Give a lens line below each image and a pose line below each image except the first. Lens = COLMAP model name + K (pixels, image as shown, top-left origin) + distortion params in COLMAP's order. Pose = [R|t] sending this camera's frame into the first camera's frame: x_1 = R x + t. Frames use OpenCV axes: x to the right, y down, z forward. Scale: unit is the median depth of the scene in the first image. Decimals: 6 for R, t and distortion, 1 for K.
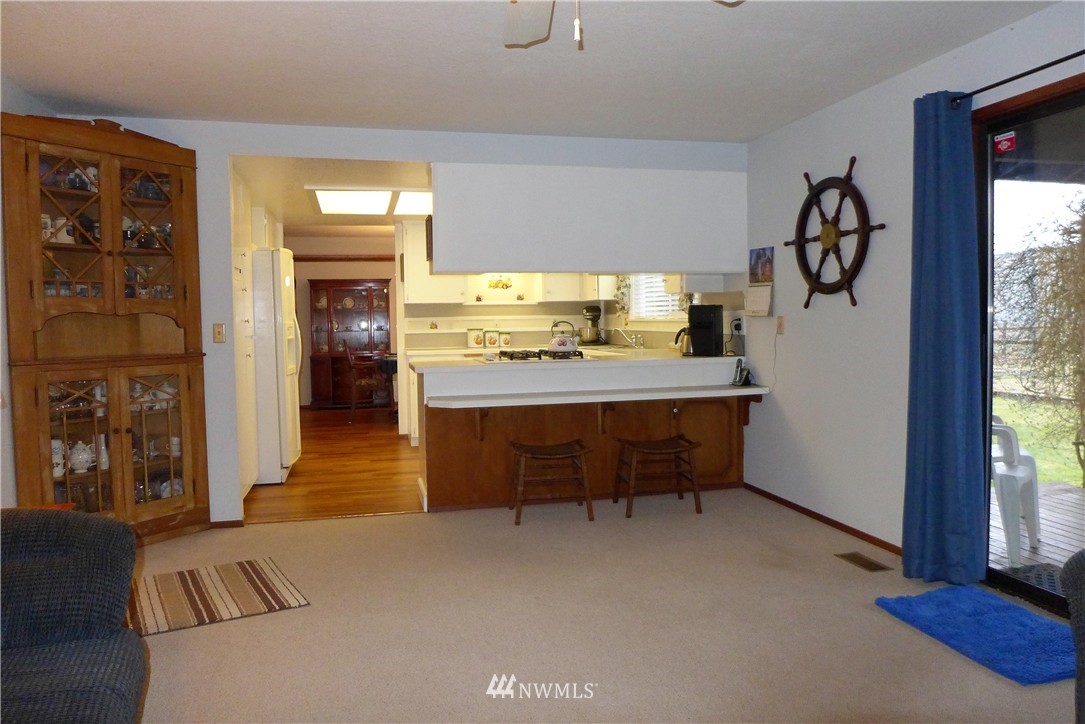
lens RADIAL K [[746.4, 0, 538.9], [0, 746.4, 364.1], [0, 0, 1]] dist [-0.057042, 0.022120]
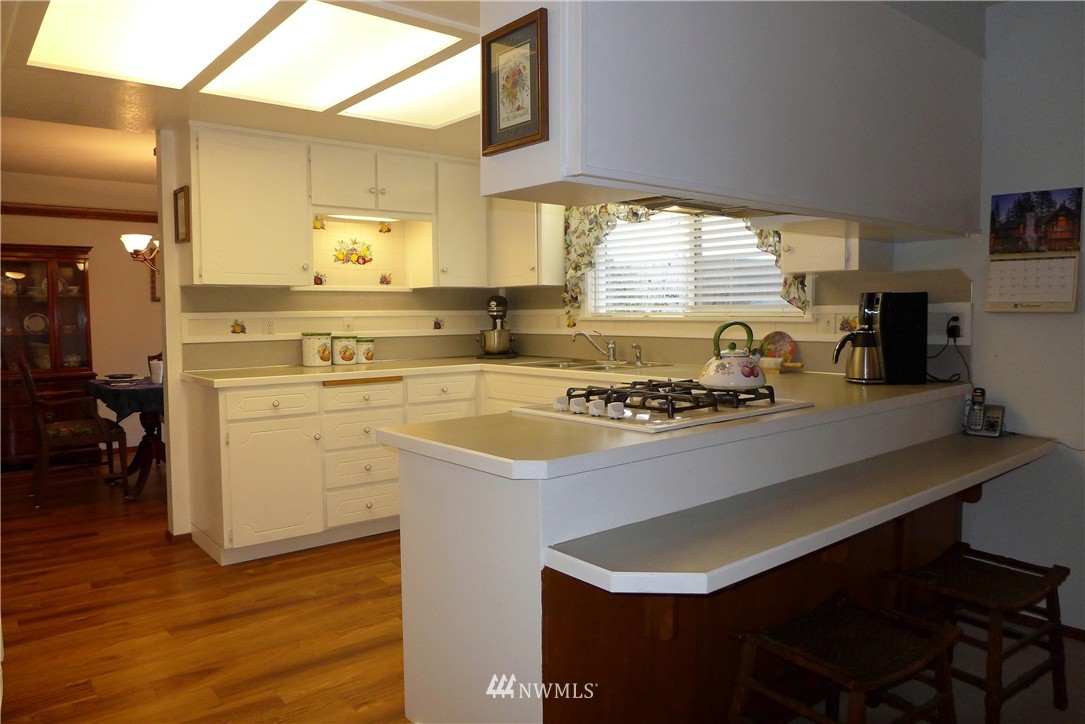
lens RADIAL K [[746.4, 0, 541.7], [0, 746.4, 352.7], [0, 0, 1]] dist [-0.057042, 0.022120]
pose [[0.899415, -0.016335, 0.436791, -0.191494], [0.021986, 0.999727, -0.007883, -0.026493], [-0.436543, 0.016694, 0.899529, 0.459817]]
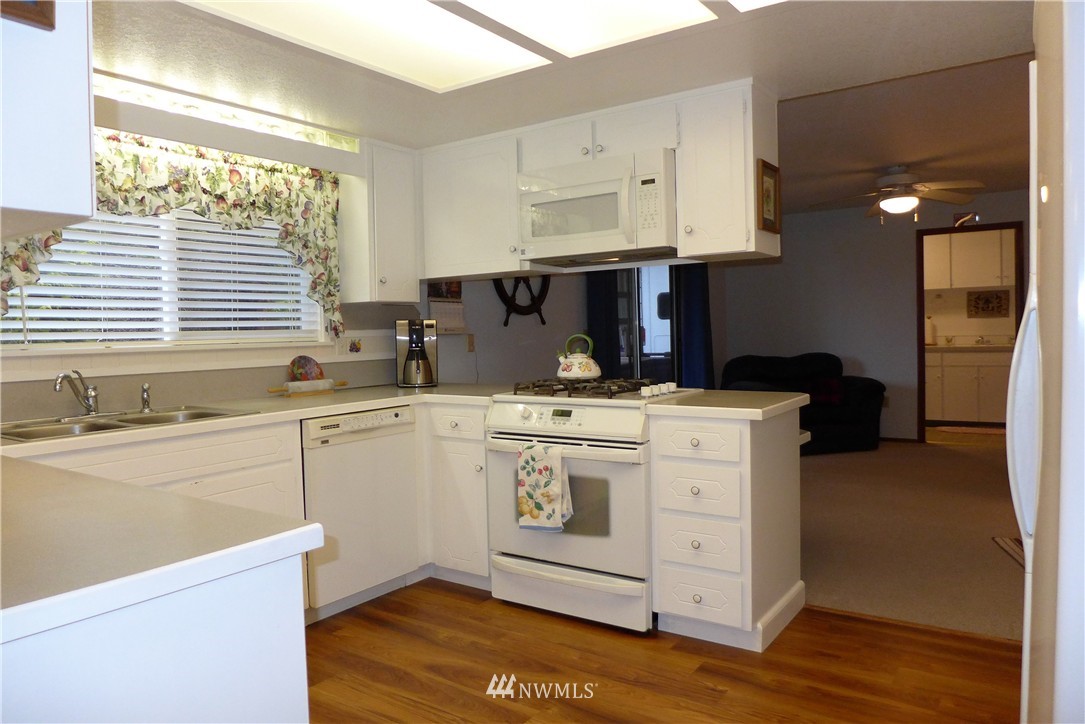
lens RADIAL K [[746.4, 0, 539.2], [0, 746.4, 357.2], [0, 0, 1]] dist [-0.057042, 0.022120]
pose [[-0.671762, 0.013461, 0.740644, -0.324092], [0.086994, 0.994350, 0.060831, -0.057507], [-0.735641, 0.105296, -0.669138, 1.066143]]
